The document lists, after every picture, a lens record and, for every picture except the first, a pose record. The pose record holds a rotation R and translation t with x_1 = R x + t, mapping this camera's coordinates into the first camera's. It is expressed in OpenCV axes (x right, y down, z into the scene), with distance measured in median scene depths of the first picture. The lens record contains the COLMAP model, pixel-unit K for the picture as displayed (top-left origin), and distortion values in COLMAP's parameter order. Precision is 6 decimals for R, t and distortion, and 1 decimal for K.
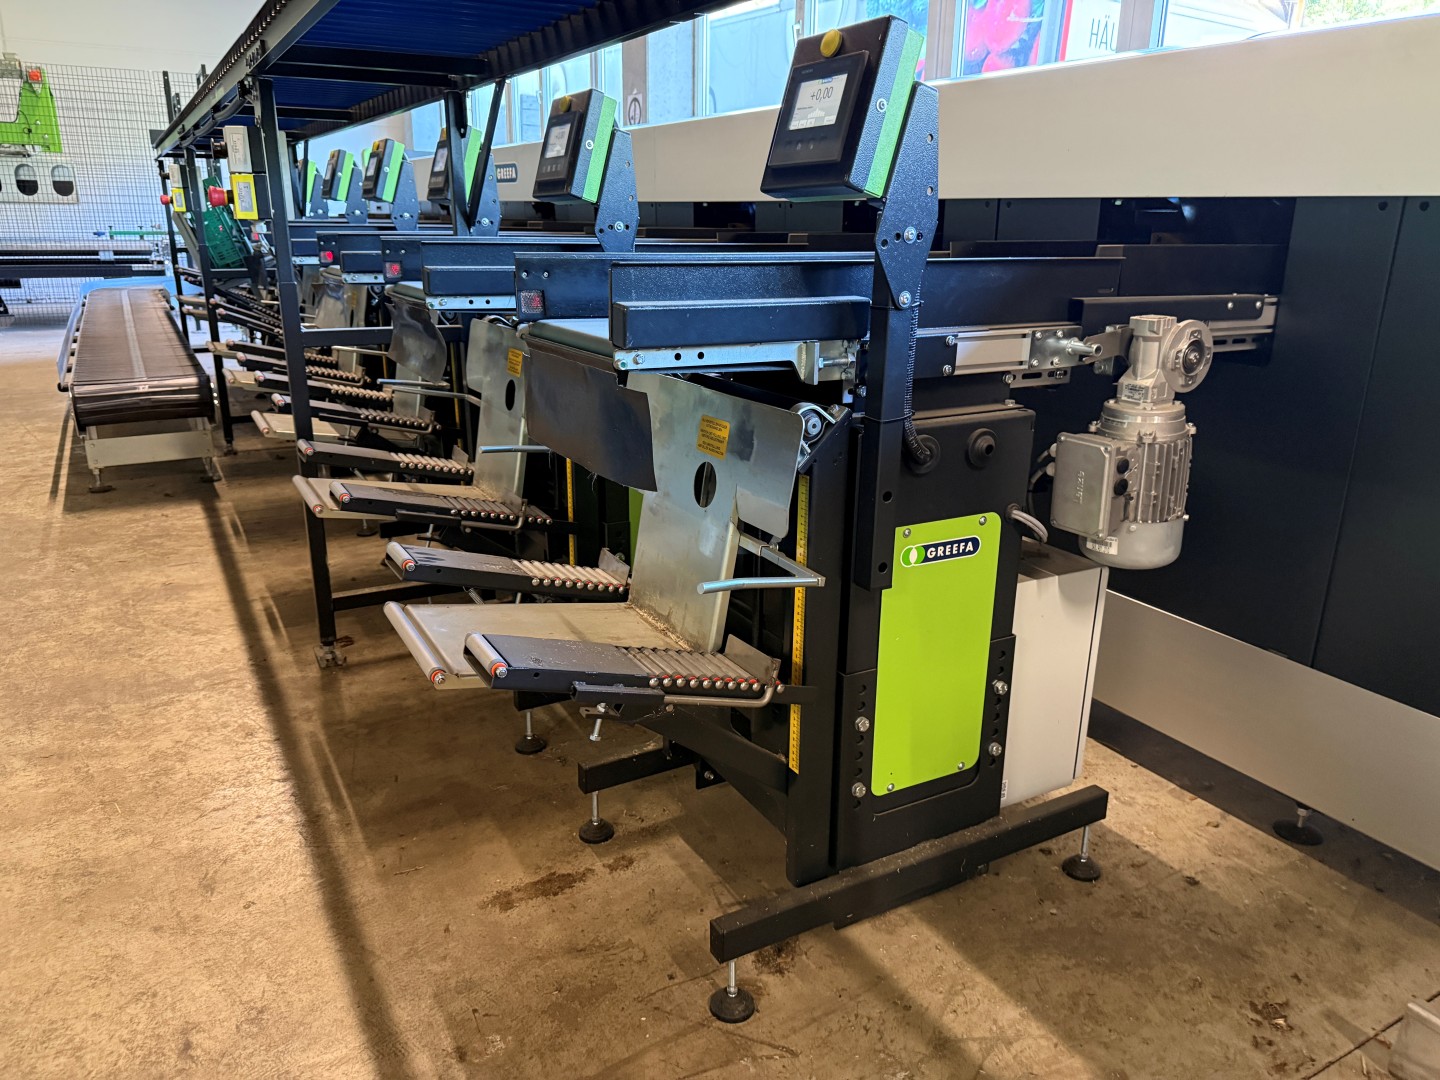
lens RADIAL K [[1070.4, 0, 721.3], [0, 1070.4, 543.7], [0, 0, 1]] dist [0.008789, 0.001367]
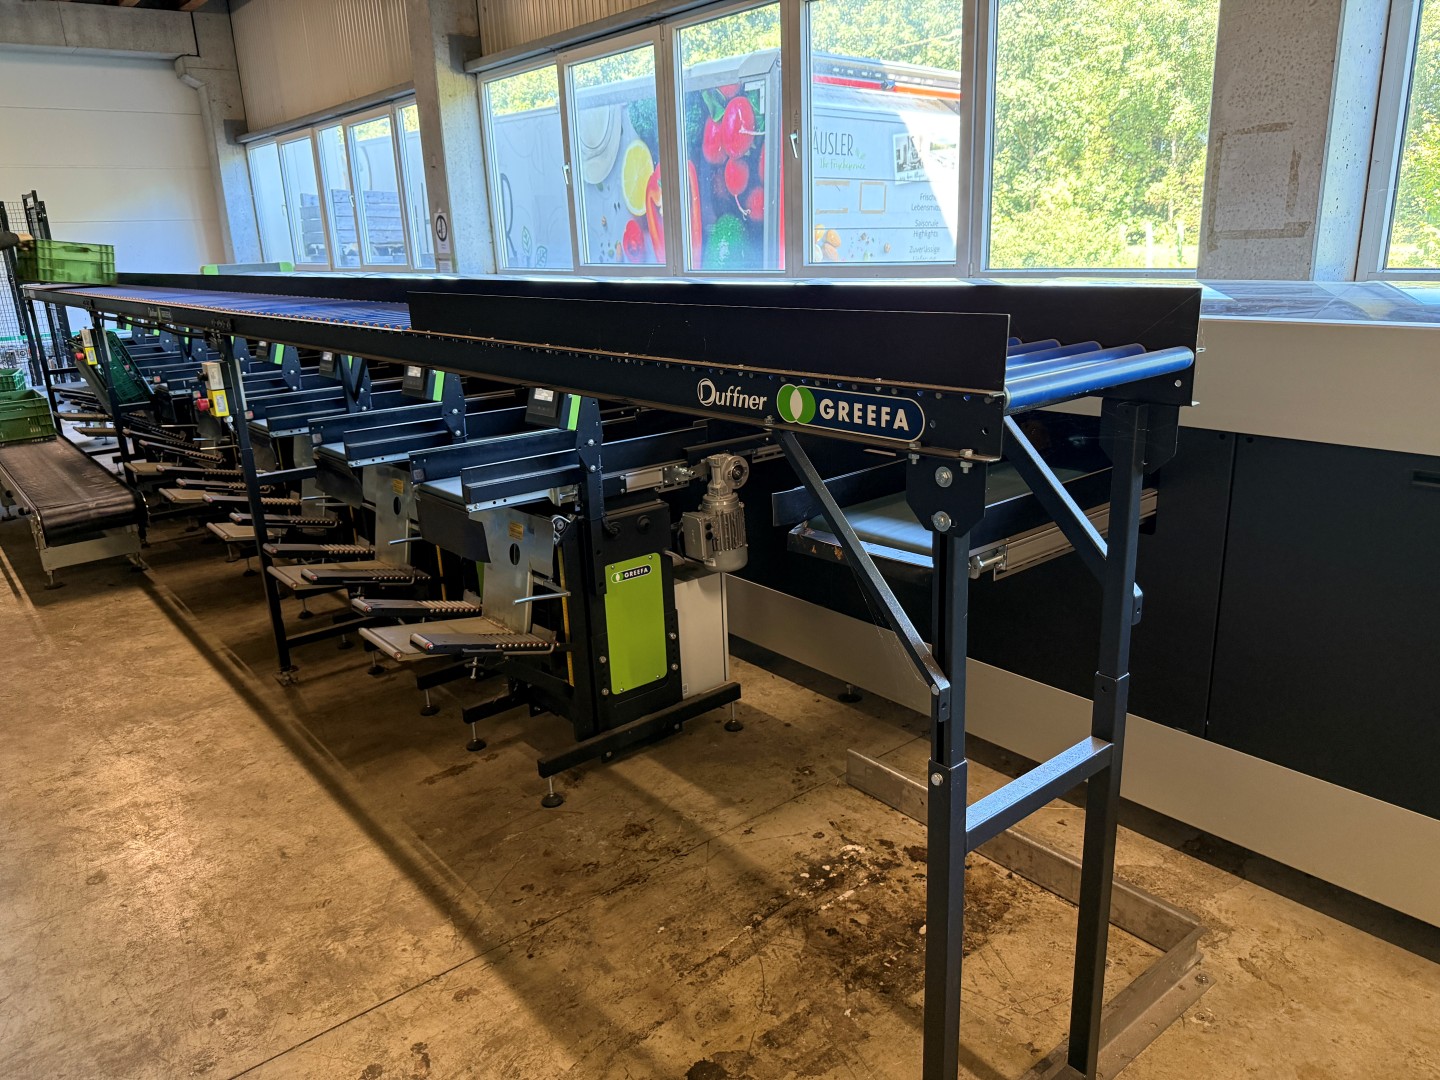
lens RADIAL K [[1026.2, 0, 729.2], [0, 1026.2, 538.9], [0, 0, 1]] dist [0.111677, -0.211621]
pose [[0.981895, -0.100581, 0.160519, 0.068038], [0.104251, 0.994444, -0.014586, -0.010549], [-0.158160, 0.031056, 0.986925, -0.945953]]
